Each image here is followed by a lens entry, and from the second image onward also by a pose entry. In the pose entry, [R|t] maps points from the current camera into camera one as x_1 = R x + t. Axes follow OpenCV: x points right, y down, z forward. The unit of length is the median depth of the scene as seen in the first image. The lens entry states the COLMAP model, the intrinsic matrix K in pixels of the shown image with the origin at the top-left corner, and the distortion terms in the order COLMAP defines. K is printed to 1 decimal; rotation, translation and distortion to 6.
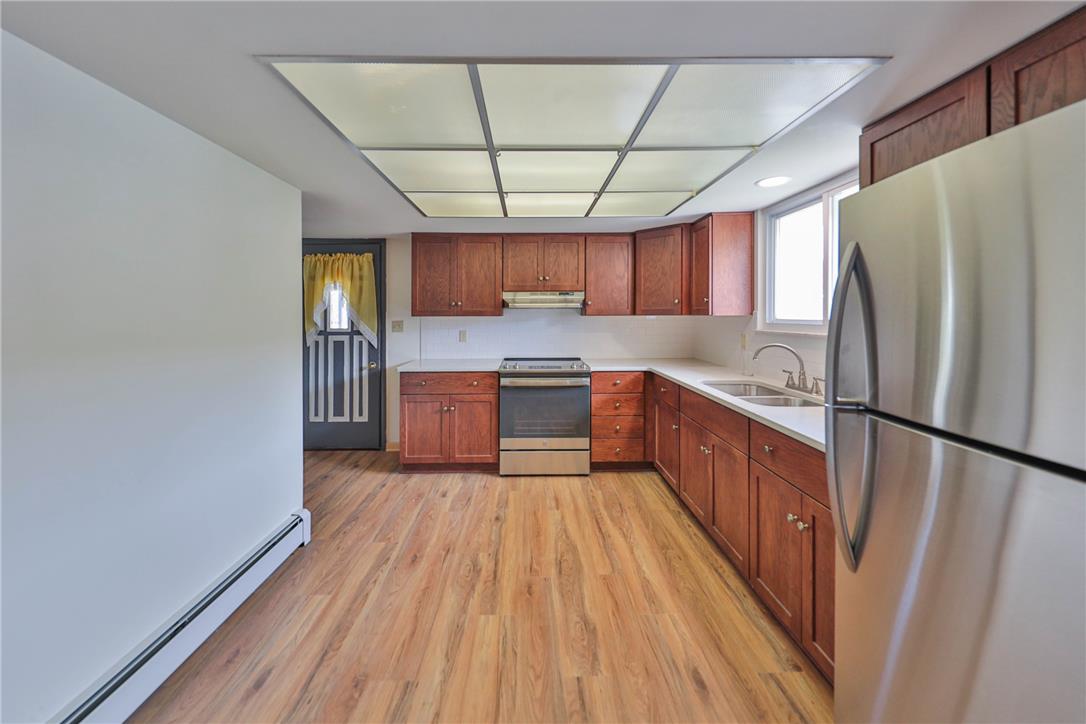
lens RADIAL K [[393.0, 0, 531.3], [0, 393.0, 321.6], [0, 0, 1]] dist [0.000480, -0.000411]
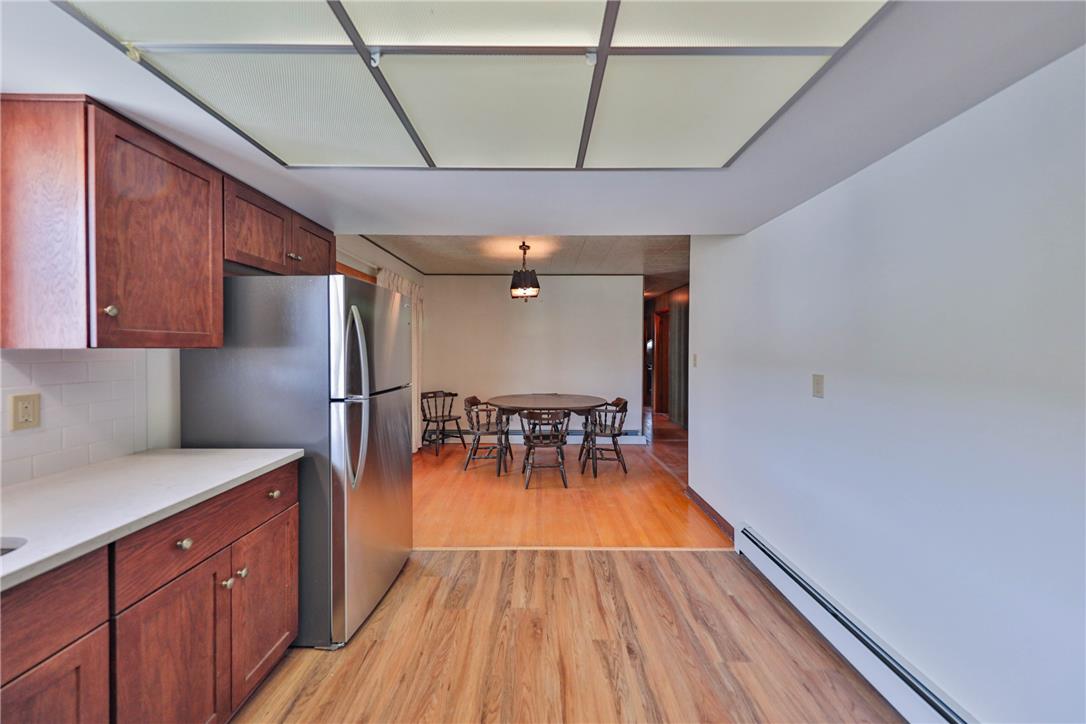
lens RADIAL K [[361.9, 0, 545.8], [0, 361.9, 338.3], [0, 0, 1]] dist [0.015383, -0.003045]
pose [[-0.999972, -0.006165, -0.004236, -0.011342], [-0.006129, 0.999946, -0.008447, -0.016248], [0.004288, -0.008421, -0.999955, 0.860990]]
